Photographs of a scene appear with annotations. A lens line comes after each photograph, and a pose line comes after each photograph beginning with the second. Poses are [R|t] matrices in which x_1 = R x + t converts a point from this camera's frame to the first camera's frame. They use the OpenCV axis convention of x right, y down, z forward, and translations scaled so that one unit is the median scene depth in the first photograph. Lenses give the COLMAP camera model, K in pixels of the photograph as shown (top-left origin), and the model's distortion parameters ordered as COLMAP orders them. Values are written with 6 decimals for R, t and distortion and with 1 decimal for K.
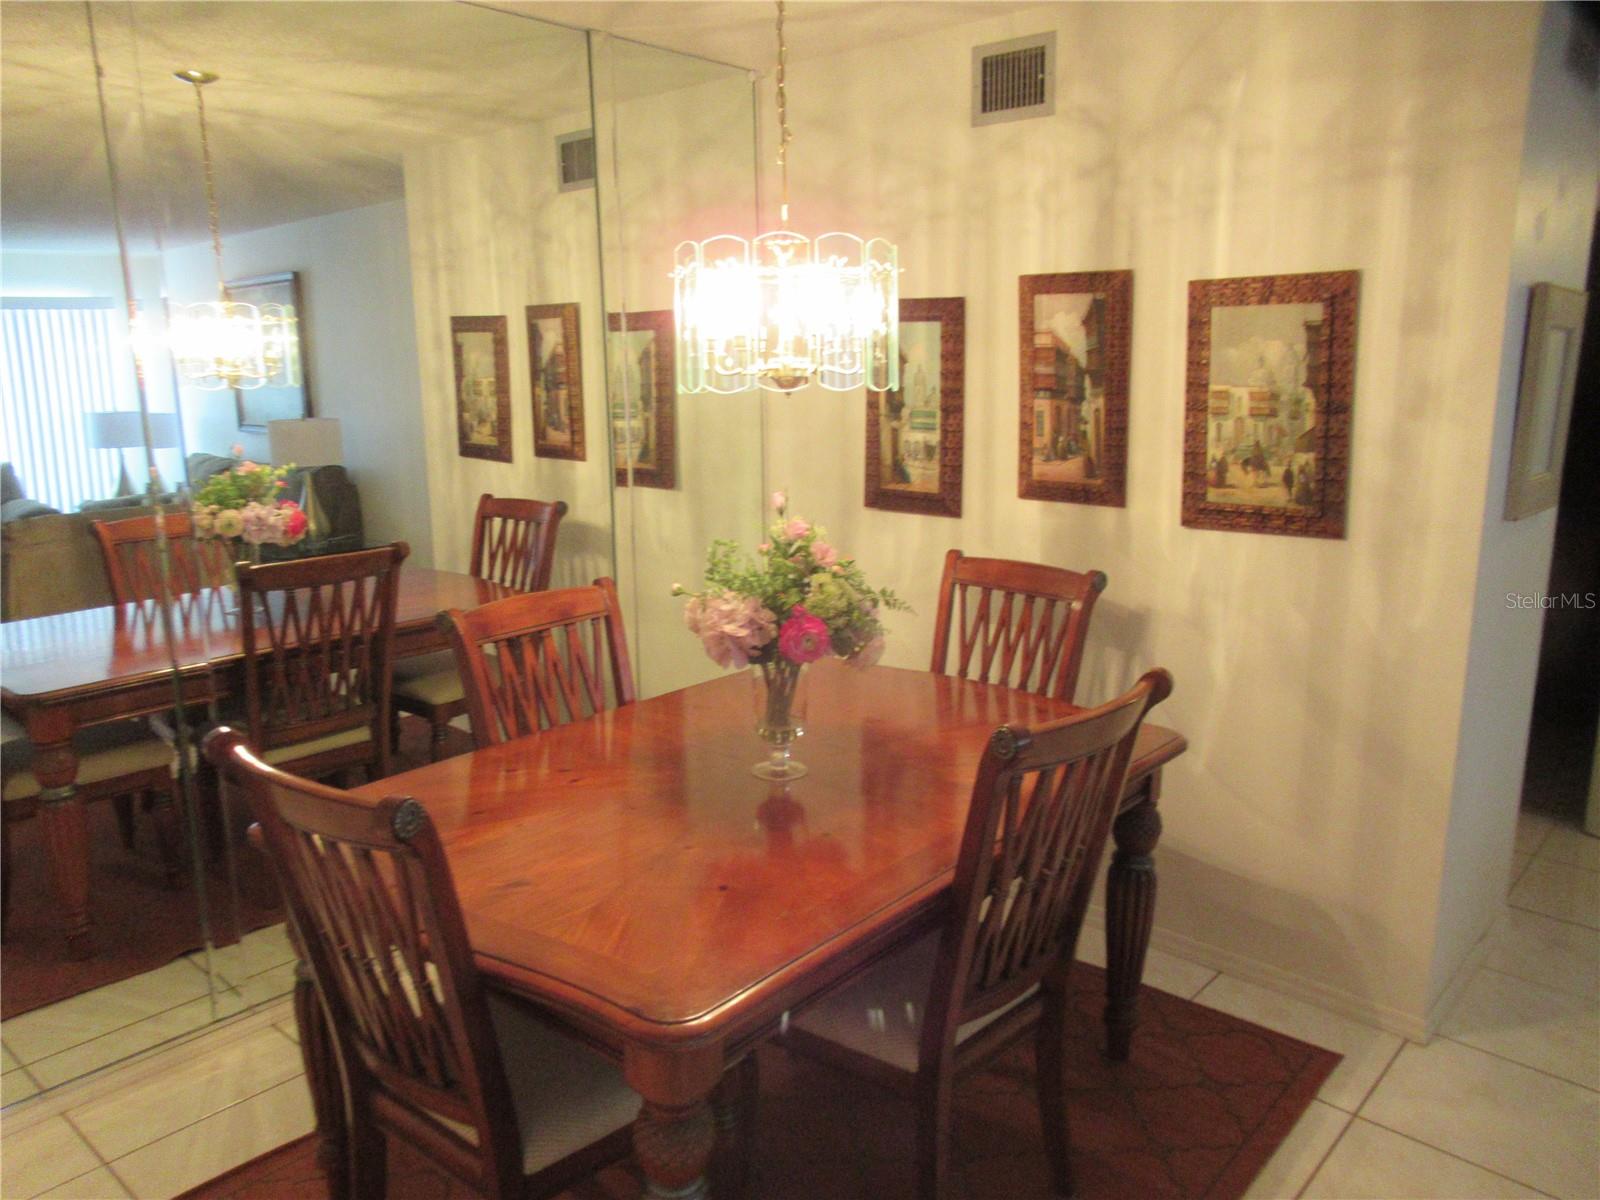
lens RADIAL K [[1213.5, 0, 799.1], [0, 1213.5, 605.5], [0, 0, 1]] dist [-0.074766, 0.002591]
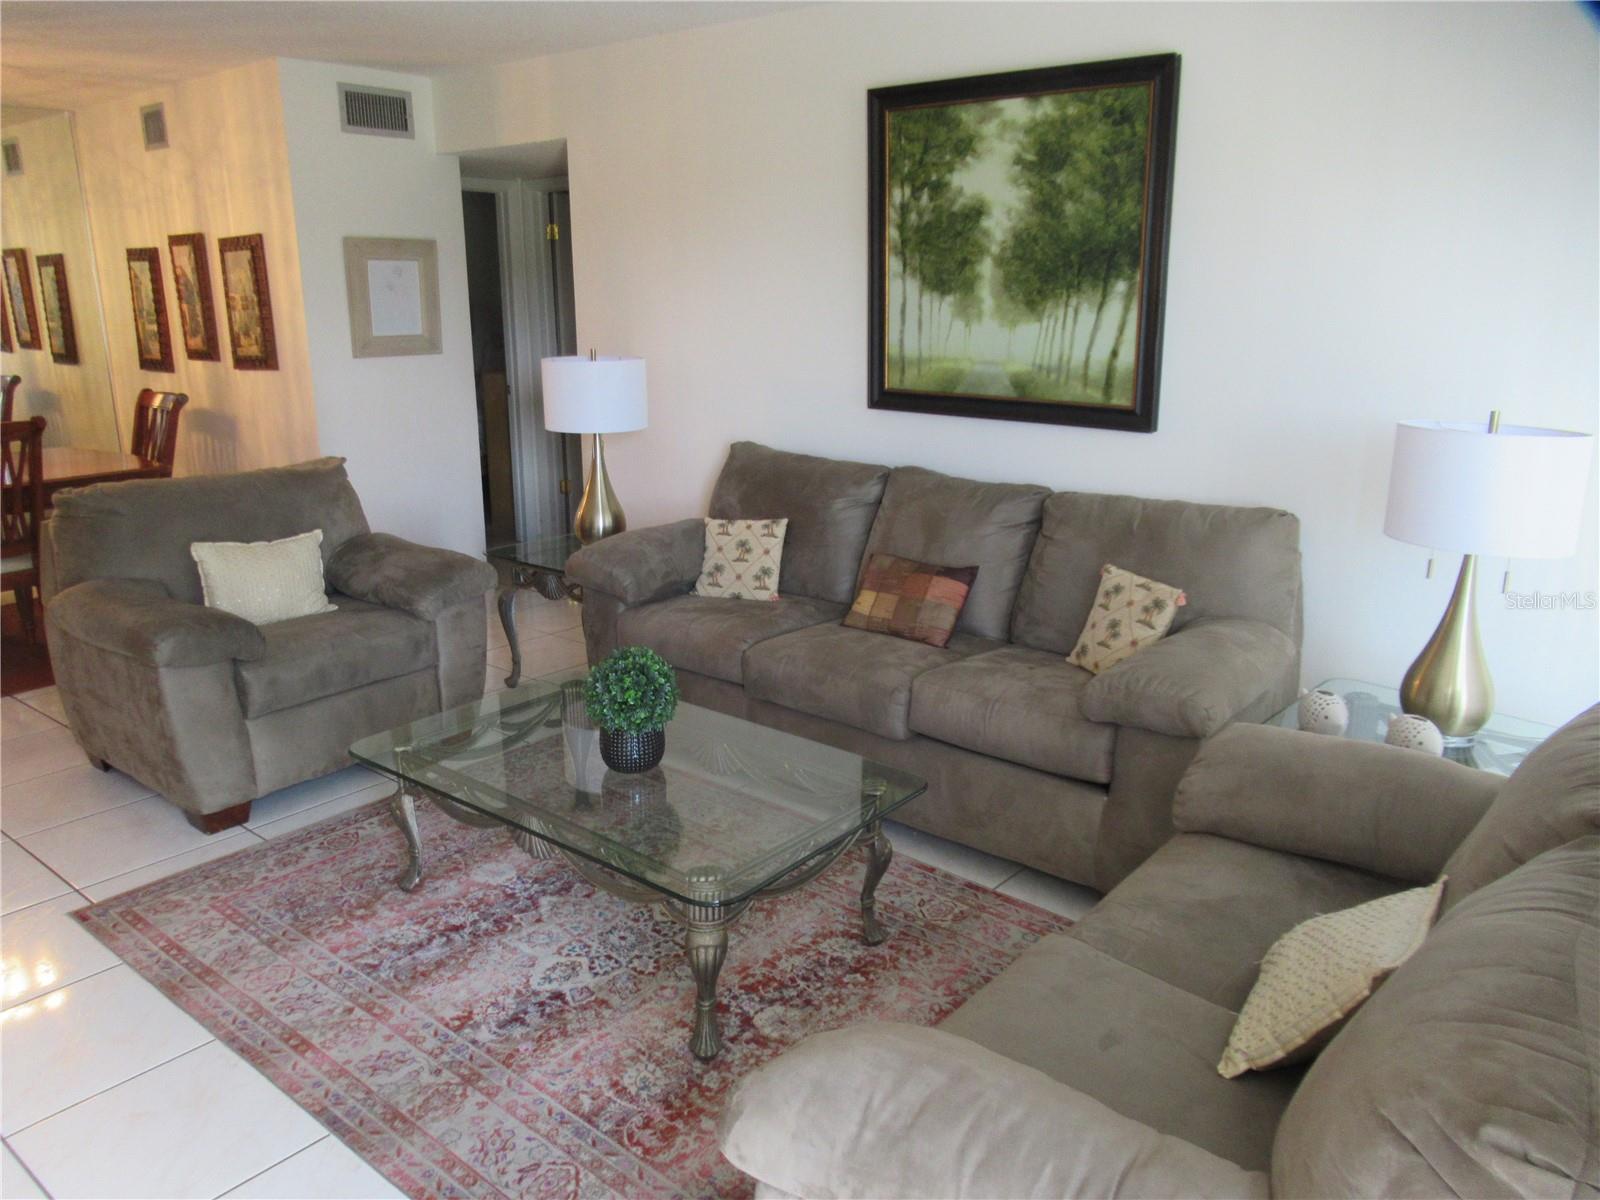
lens RADIAL K [[1219.9, 0, 878.3], [0, 1219.9, 598.9], [0, 0, 1]] dist [-0.017621, -0.008245]
pose [[0.997472, -0.023342, 0.067124, 1.203370], [0.019452, 0.998125, 0.058040, 0.207529], [-0.068353, -0.056587, 0.996055, -1.007513]]
